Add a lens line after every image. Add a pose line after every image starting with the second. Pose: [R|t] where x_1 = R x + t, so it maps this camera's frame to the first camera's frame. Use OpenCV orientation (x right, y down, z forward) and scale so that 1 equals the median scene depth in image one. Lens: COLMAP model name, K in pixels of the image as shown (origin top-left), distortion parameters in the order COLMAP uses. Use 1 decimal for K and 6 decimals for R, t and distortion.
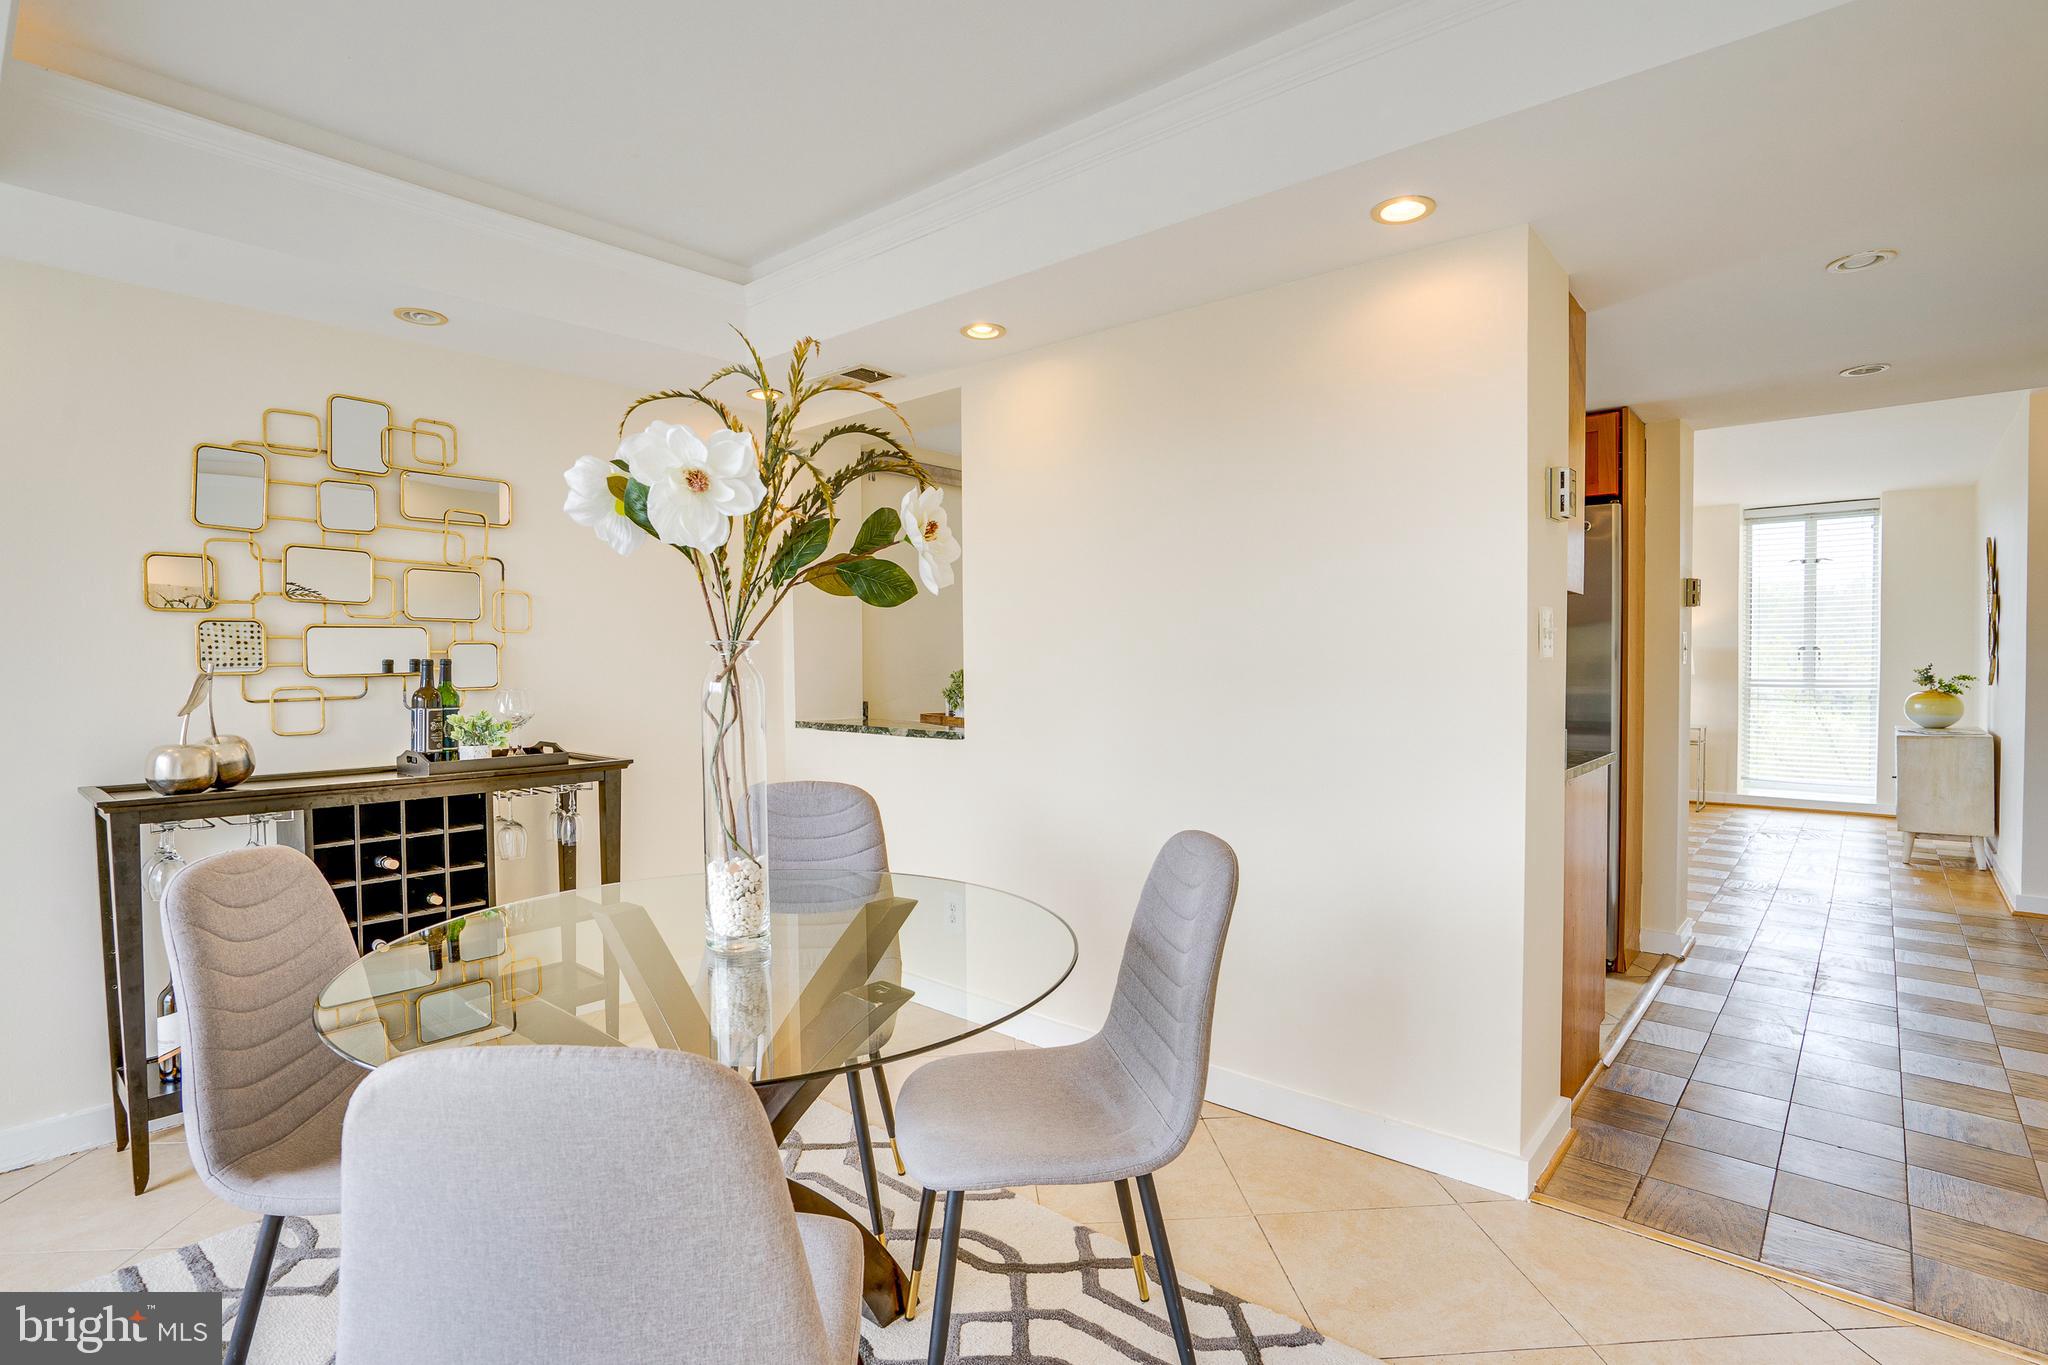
lens RADIAL K [[1051.9, 0, 1044.2], [0, 1051.9, 684.7], [0, 0, 1]] dist [-0.059821, 0.032178]
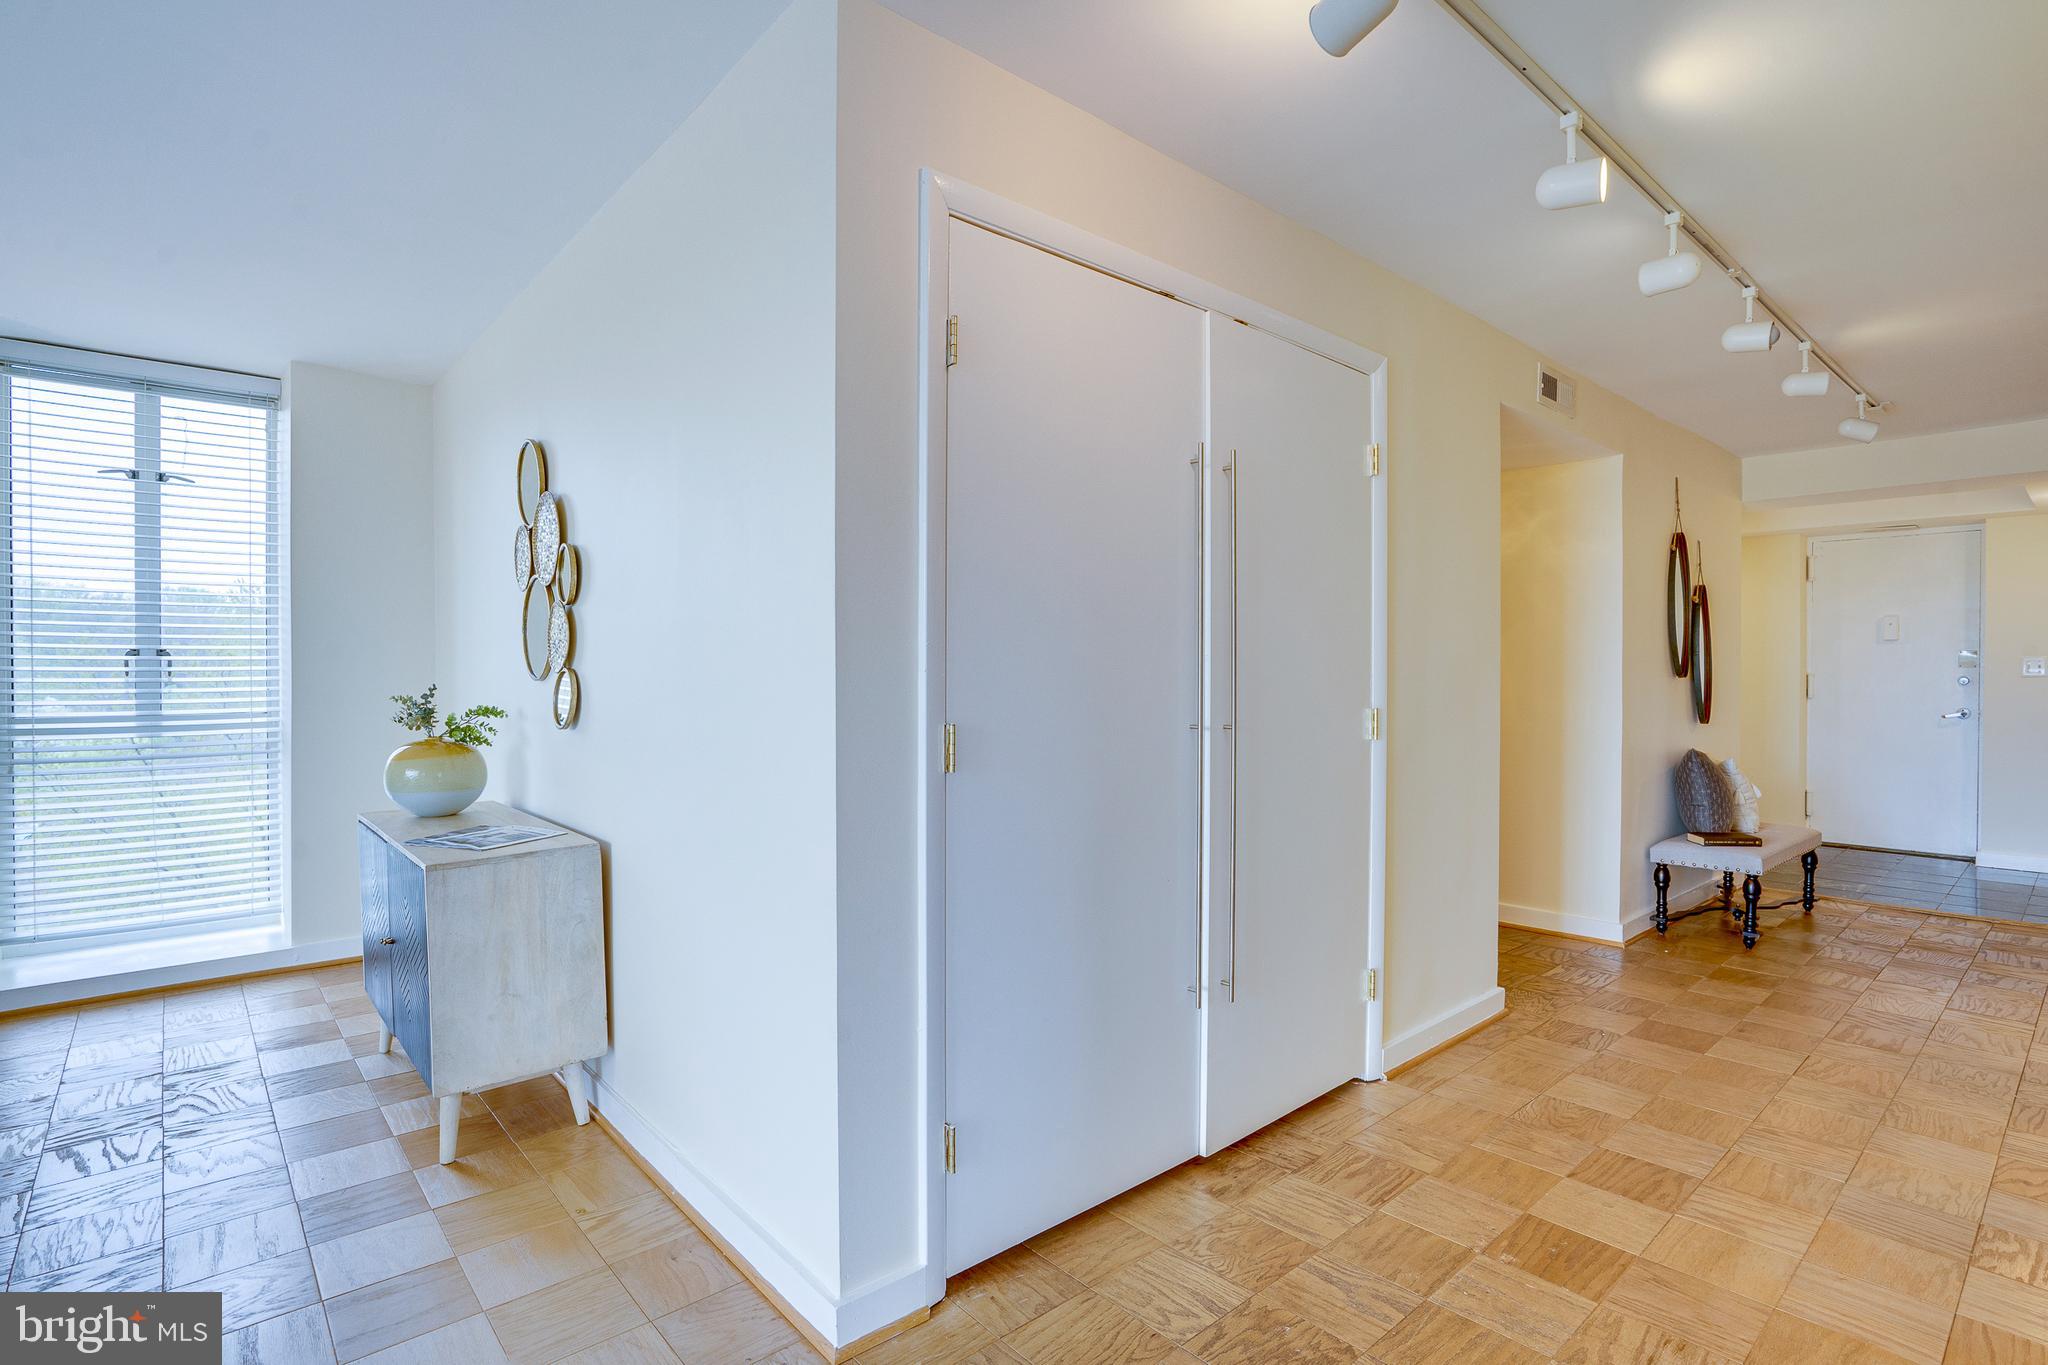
lens RADIAL K [[950.1, 0, 1017.0], [0, 950.1, 682.5], [0, 0, 1]] dist [-0.065988, 0.029666]
pose [[0.151723, -0.006205, 0.988404, 1.300718], [0.023564, 0.999719, 0.002659, -0.045621], [-0.988142, 0.022887, 0.151826, 1.816899]]
